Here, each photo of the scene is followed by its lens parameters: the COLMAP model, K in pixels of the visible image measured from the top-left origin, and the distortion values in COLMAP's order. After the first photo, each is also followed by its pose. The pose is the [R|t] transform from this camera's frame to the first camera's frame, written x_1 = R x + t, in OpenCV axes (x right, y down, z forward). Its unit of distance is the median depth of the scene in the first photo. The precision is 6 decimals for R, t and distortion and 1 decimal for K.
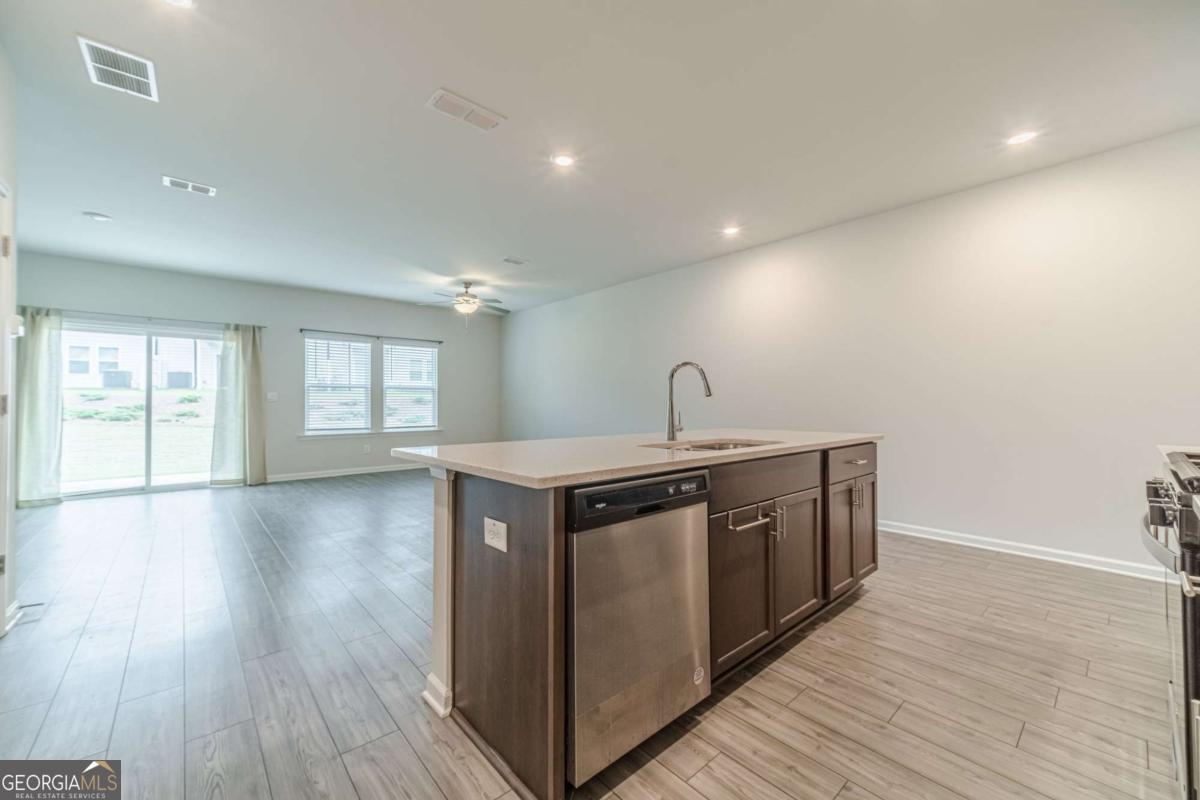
lens RADIAL K [[471.7, 0, 607.0], [0, 471.7, 397.9], [0, 0, 1]] dist [0.002469, -0.000701]
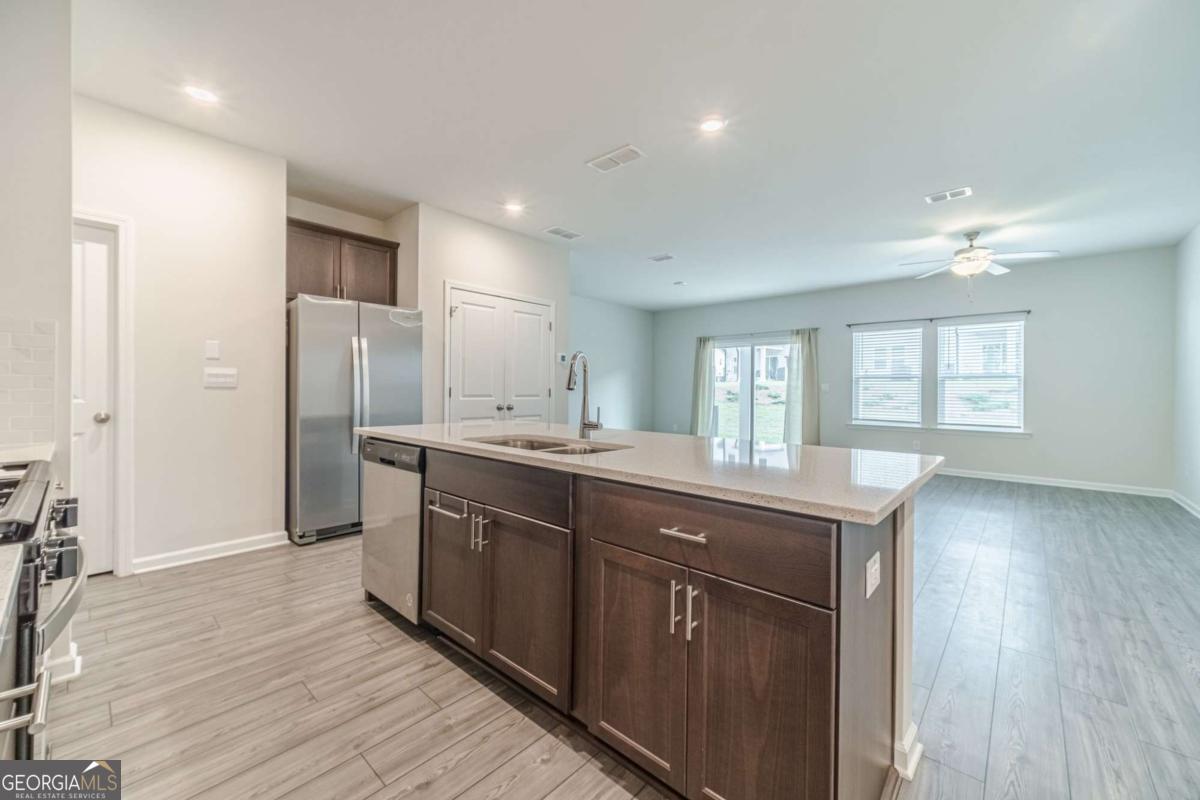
lens RADIAL K [[471.7, 0, 596.1], [0, 471.7, 397.1], [0, 0, 1]] dist [0.002469, -0.000701]
pose [[0.099067, 0.017264, -0.994931, 0.404075], [0.002714, 0.999841, 0.017619, -0.002356], [0.995077, -0.004445, 0.099005, 0.360608]]
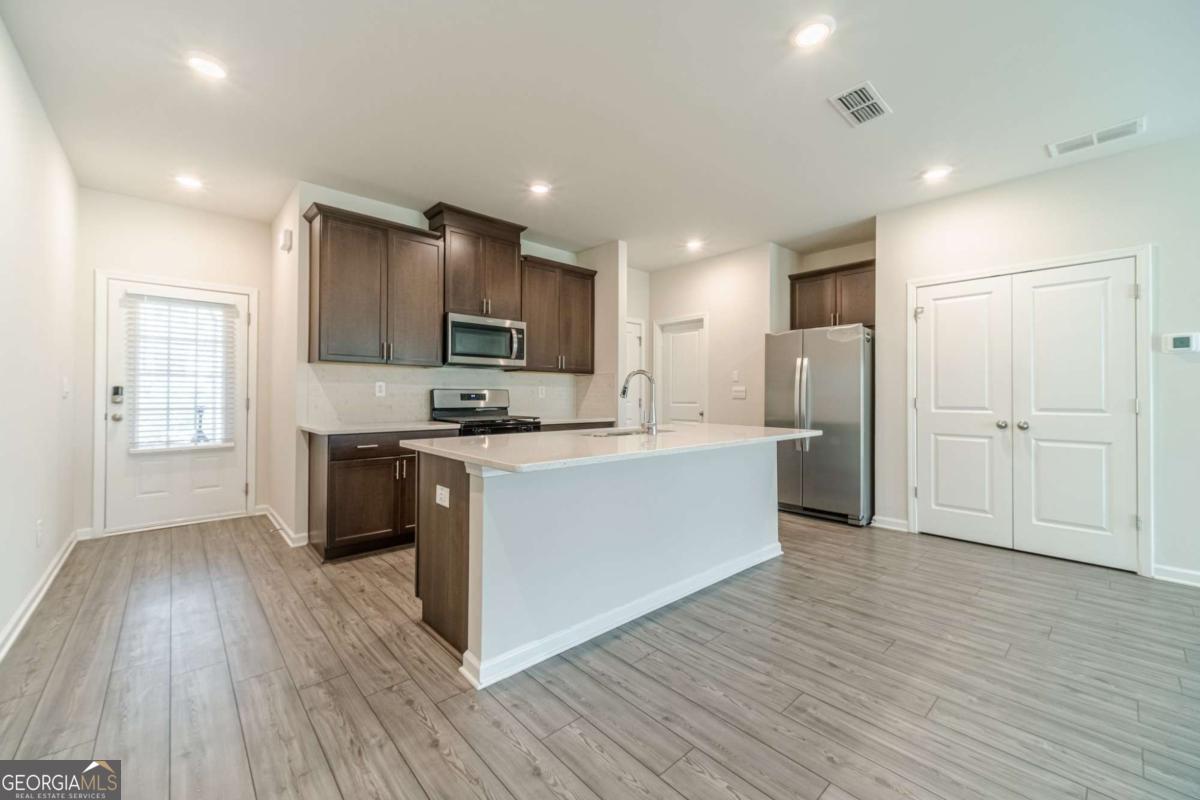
lens RADIAL K [[471.7, 0, 601.3], [0, 471.7, 394.4], [0, 0, 1]] dist [0.002469, -0.000701]
pose [[-0.999982, -0.003561, -0.004757, 0.103496], [-0.003478, 0.999842, -0.017421, 0.003021], [0.004818, -0.017404, -0.999837, 0.855557]]
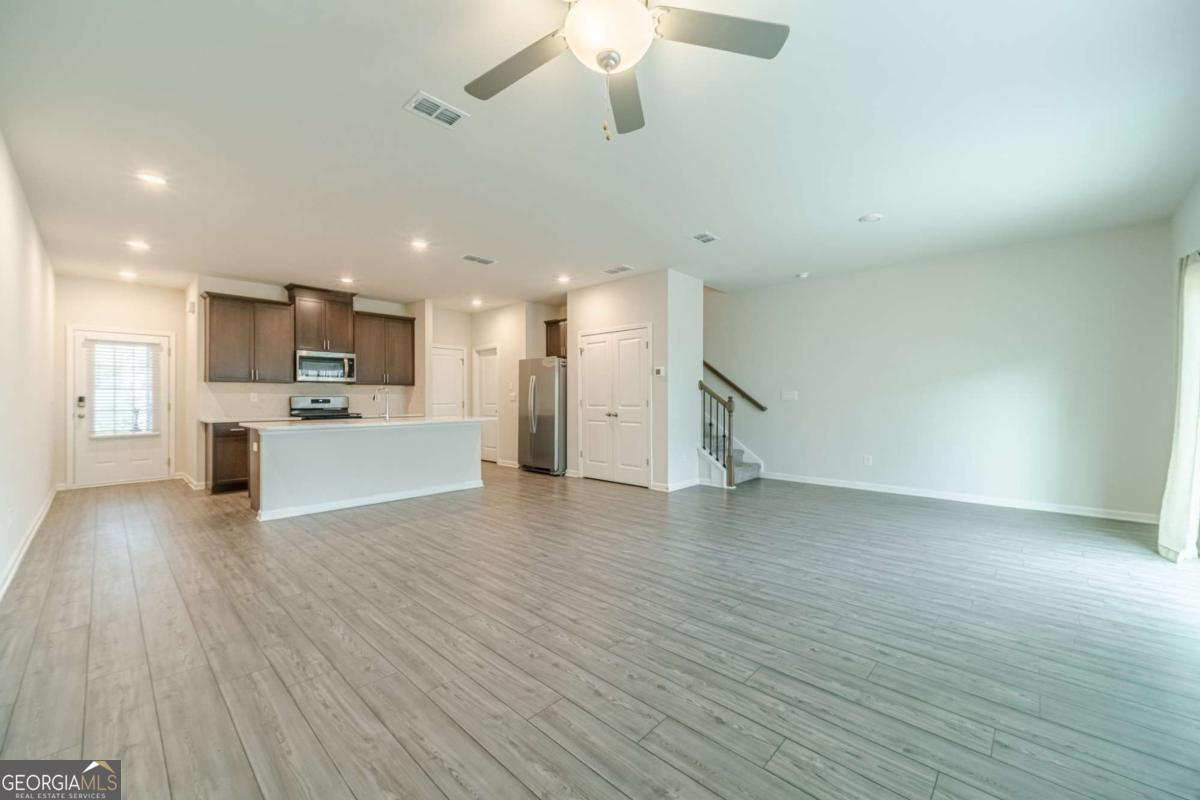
lens RADIAL K [[471.7, 0, 605.0], [0, 471.7, 397.9], [0, 0, 1]] dist [0.002469, -0.000701]
pose [[-0.996541, 0.003869, -0.083013, -0.291756], [0.005089, 0.999882, -0.014483, 0.006911], [0.082947, -0.014855, -0.996443, 1.327295]]
